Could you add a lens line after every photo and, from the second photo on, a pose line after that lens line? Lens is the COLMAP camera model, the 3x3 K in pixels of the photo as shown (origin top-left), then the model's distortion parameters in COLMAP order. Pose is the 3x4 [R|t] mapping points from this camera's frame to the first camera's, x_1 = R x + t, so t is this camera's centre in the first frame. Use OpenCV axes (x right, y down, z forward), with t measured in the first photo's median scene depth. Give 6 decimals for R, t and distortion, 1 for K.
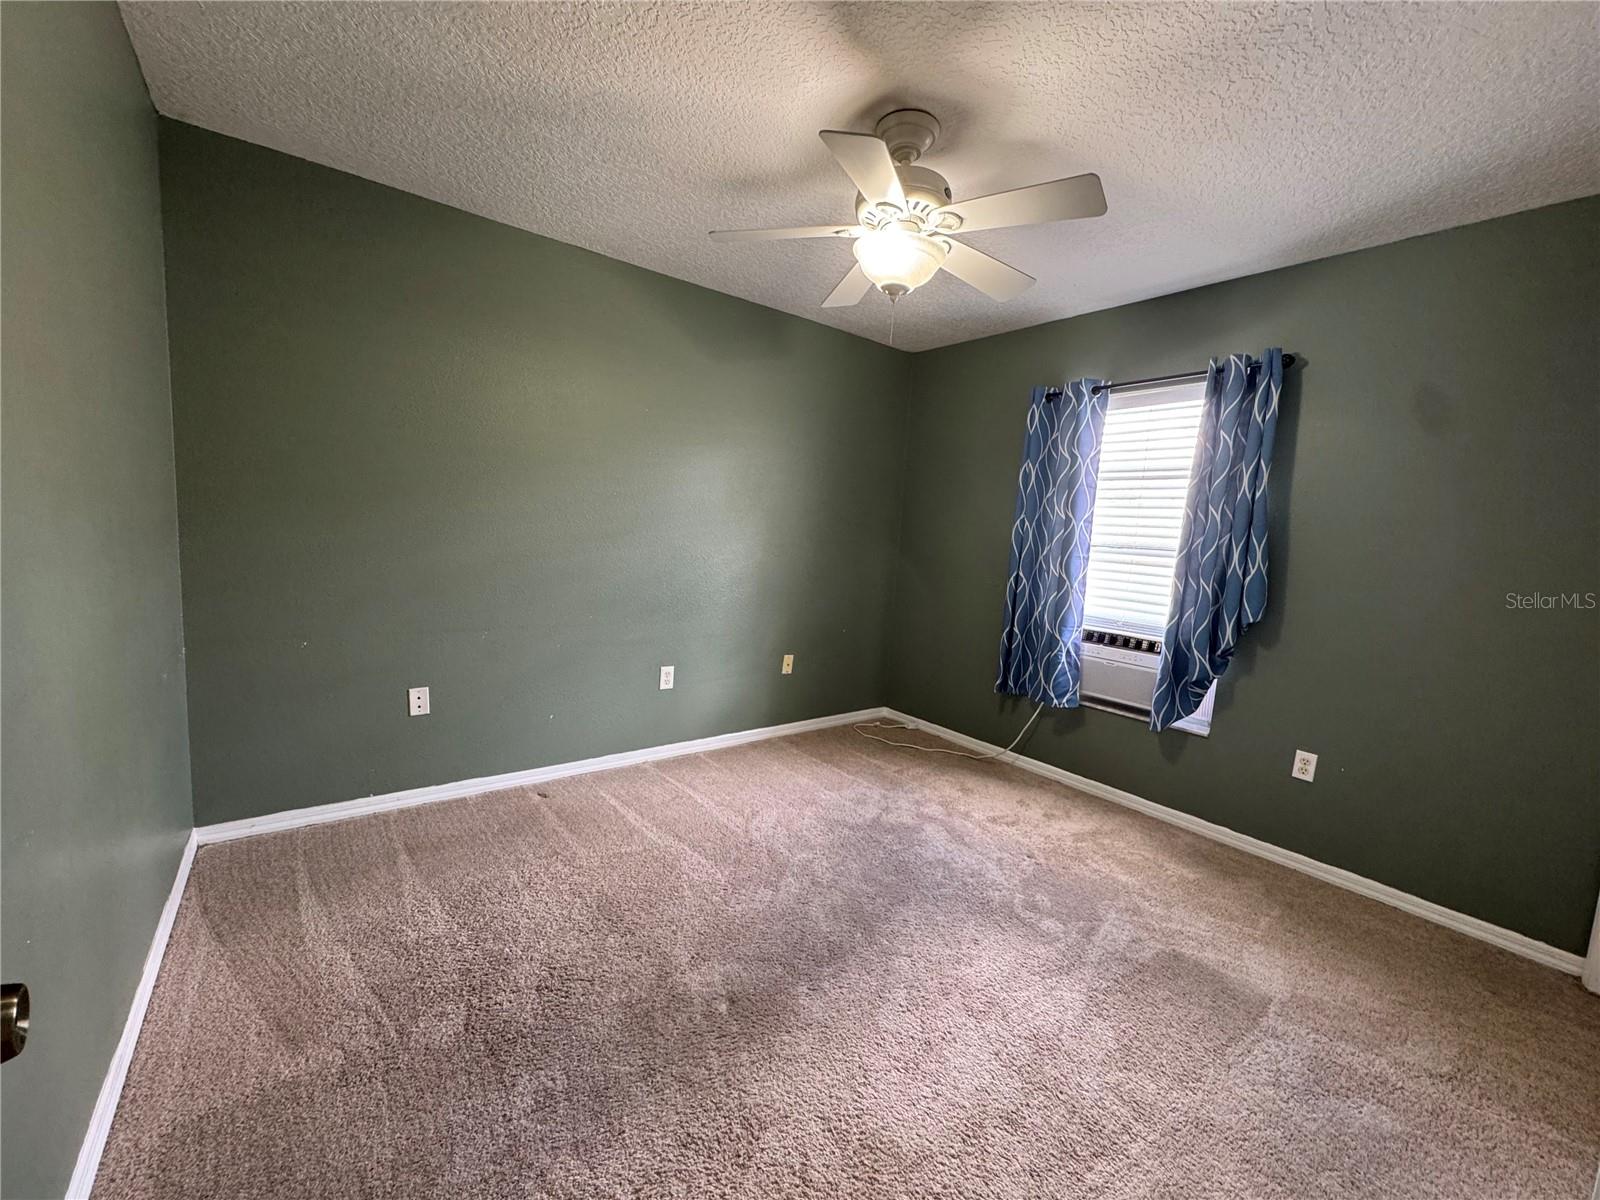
lens RADIAL K [[639.4, 0, 800.0], [0, 639.4, 600.0], [0, 0, 1]] dist [0.008109, 0.000092]
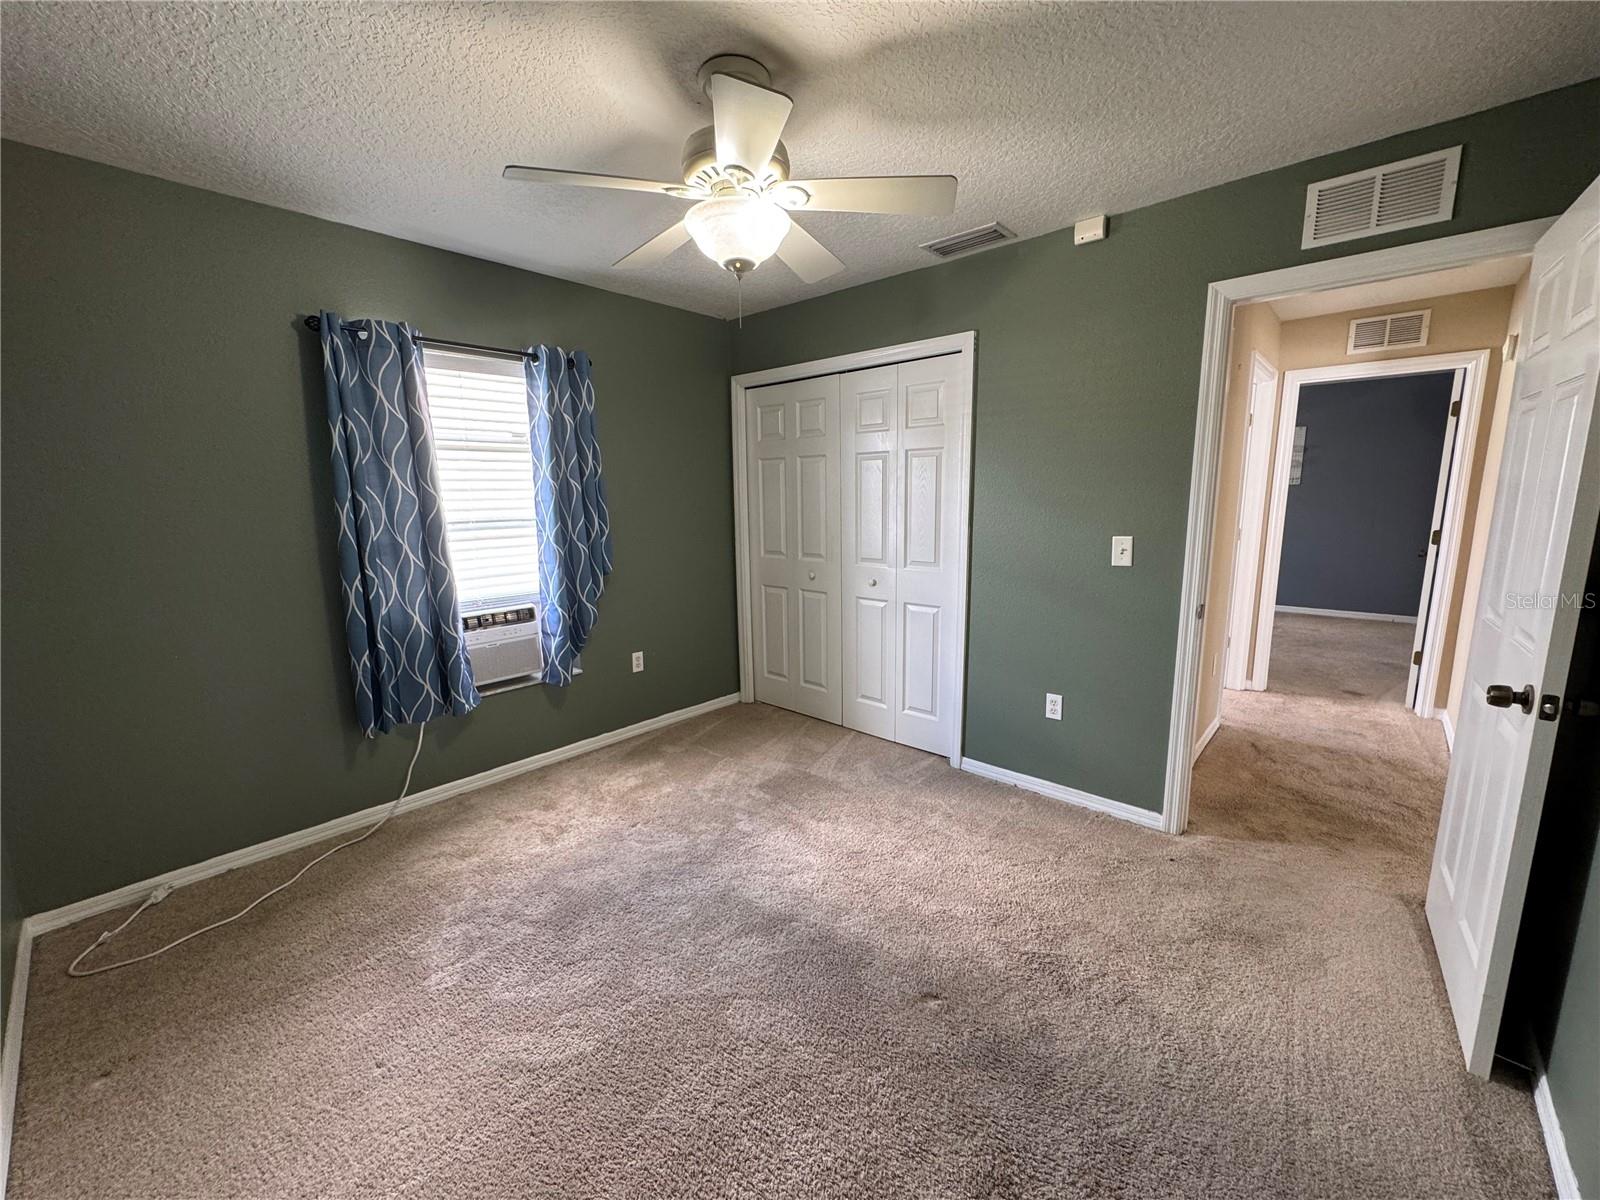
lens RADIAL K [[639.4, 0, 800.0], [0, 639.4, 600.0], [0, 0, 1]] dist [0.008109, 0.000092]
pose [[-0.170787, -0.219339, 0.960584, -0.528430], [0.113368, 0.964059, 0.240289, -0.151323], [-0.978764, 0.149938, -0.139783, 0.711415]]
